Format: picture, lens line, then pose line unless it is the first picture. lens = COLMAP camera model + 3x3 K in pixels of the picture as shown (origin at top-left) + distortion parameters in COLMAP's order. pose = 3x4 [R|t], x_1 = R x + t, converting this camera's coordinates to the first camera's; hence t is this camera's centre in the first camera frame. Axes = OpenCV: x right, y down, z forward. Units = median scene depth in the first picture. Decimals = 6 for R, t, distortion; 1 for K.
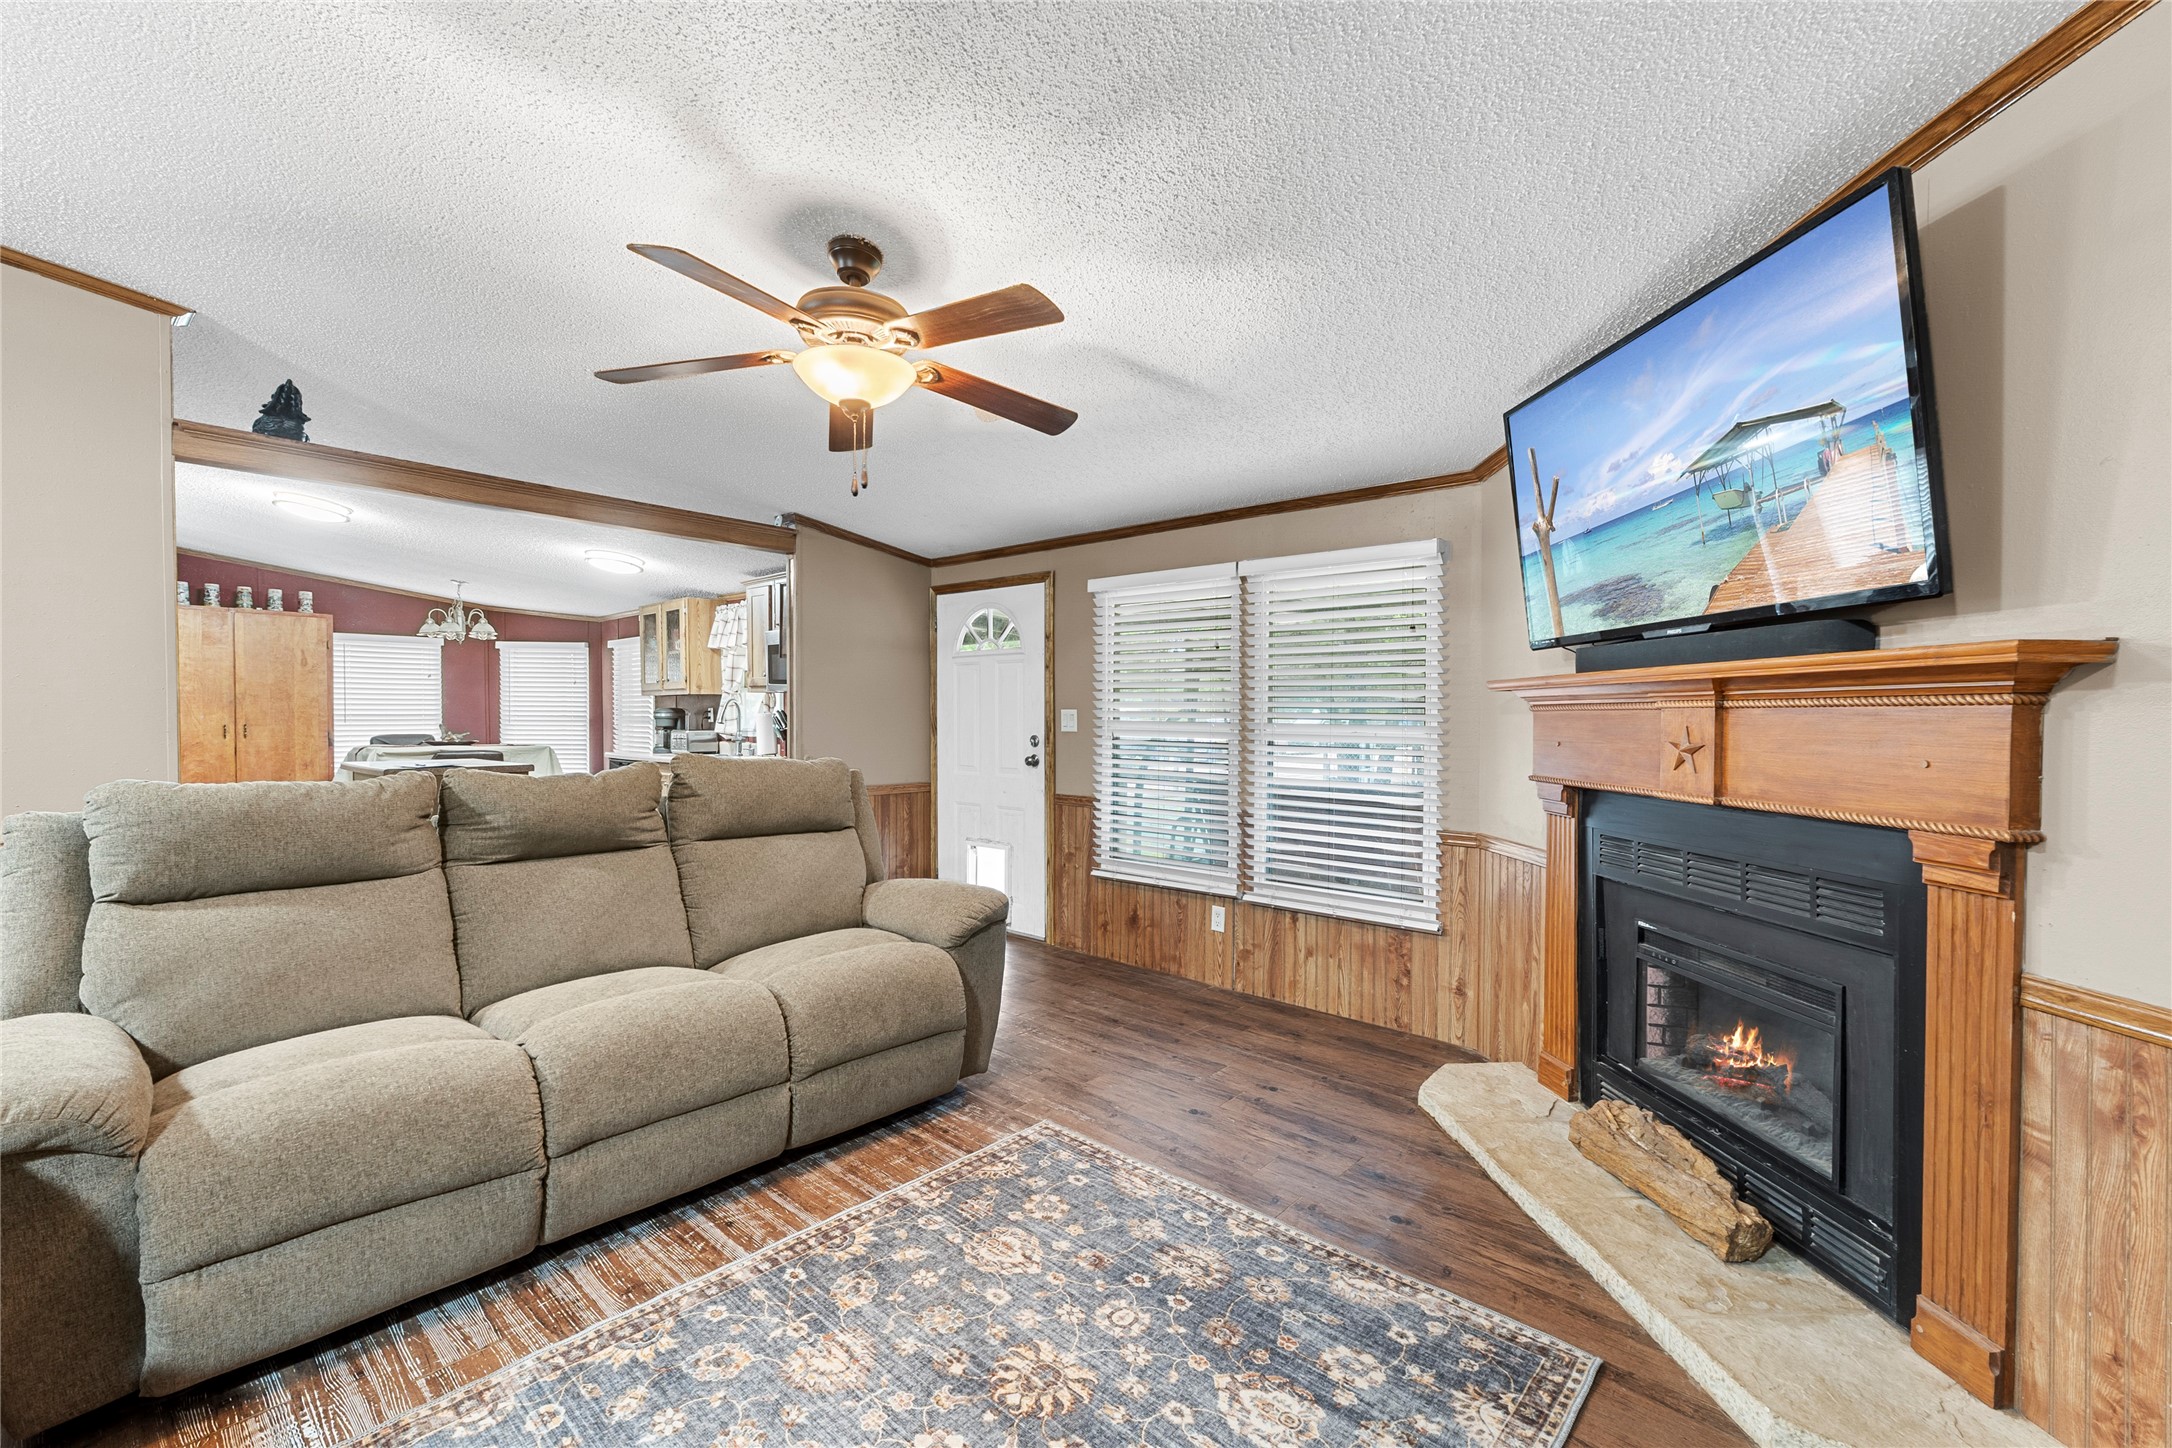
lens RADIAL K [[922.4, 0, 1107.4], [0, 922.4, 728.0], [0, 0, 1]] dist [0.003220, -0.000188]
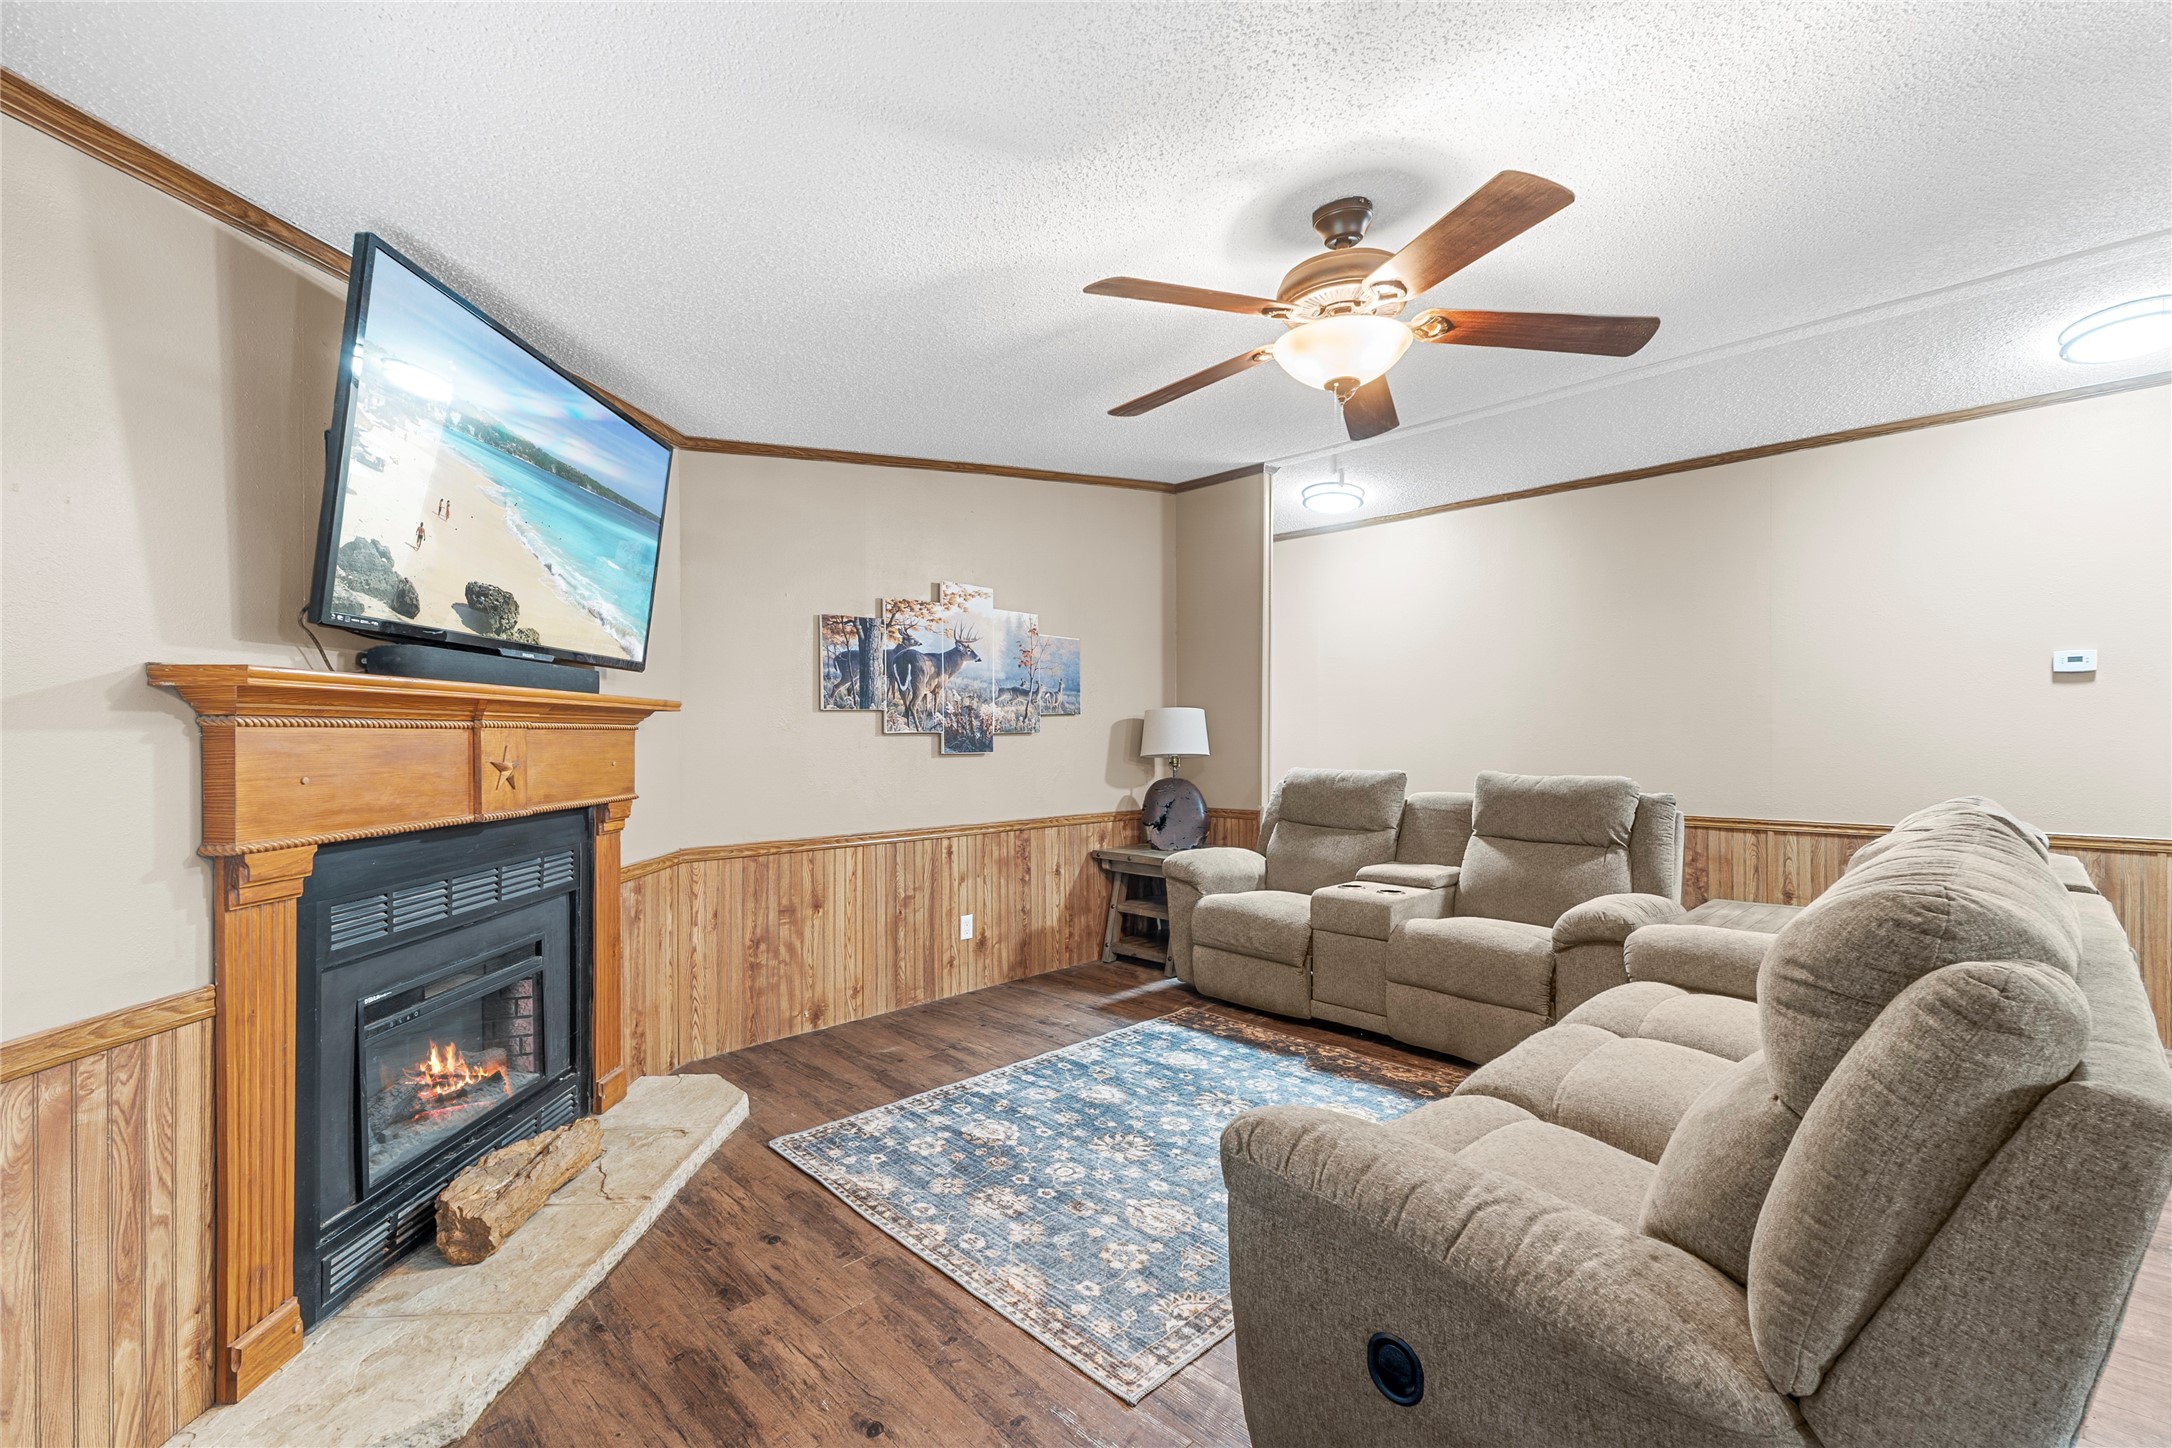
lens RADIAL K [[922.4, 0, 1089.0], [0, 922.4, 738.5], [0, 0, 1]] dist [0.003220, -0.000188]
pose [[-0.997081, -0.003084, 0.076292, -0.098952], [-0.001634, 0.999817, 0.019062, -0.029757], [-0.076337, 0.018882, -0.996903, 1.905520]]
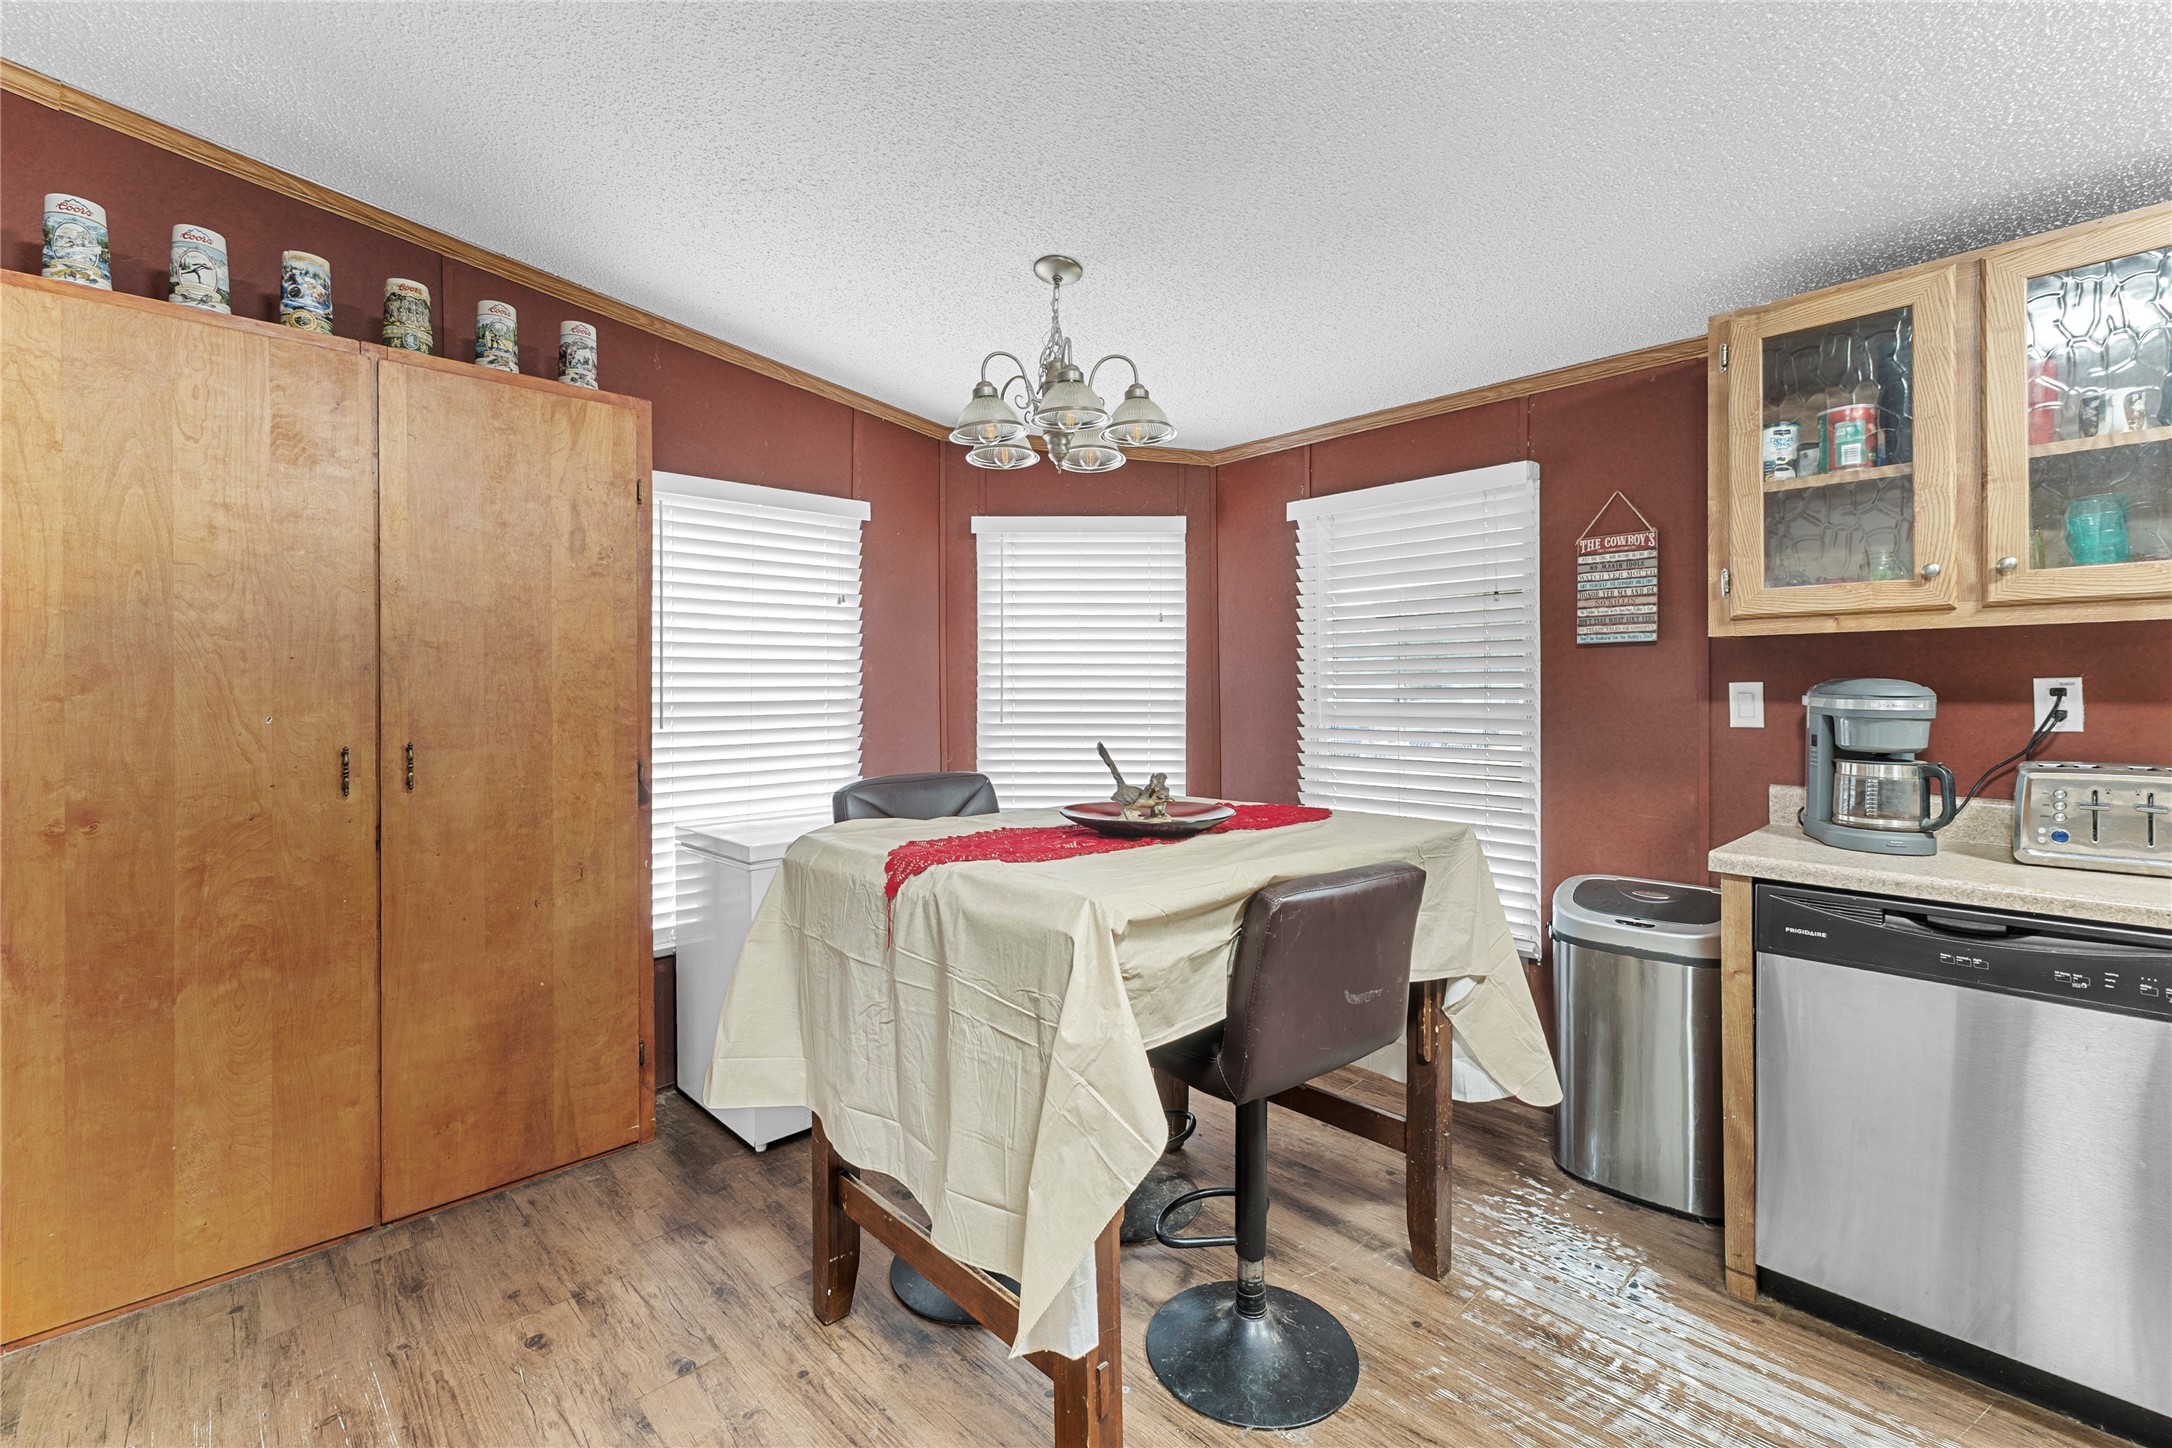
lens RADIAL K [[922.4, 0, 1099.9], [0, 922.4, 687.8], [0, 0, 1]] dist [0.003220, -0.000188]
pose [[0.996583, -0.005335, -0.082425, -2.129412], [0.004186, 0.999892, -0.014109, -0.050832], [0.082492, 0.013715, 0.996497, 2.241512]]
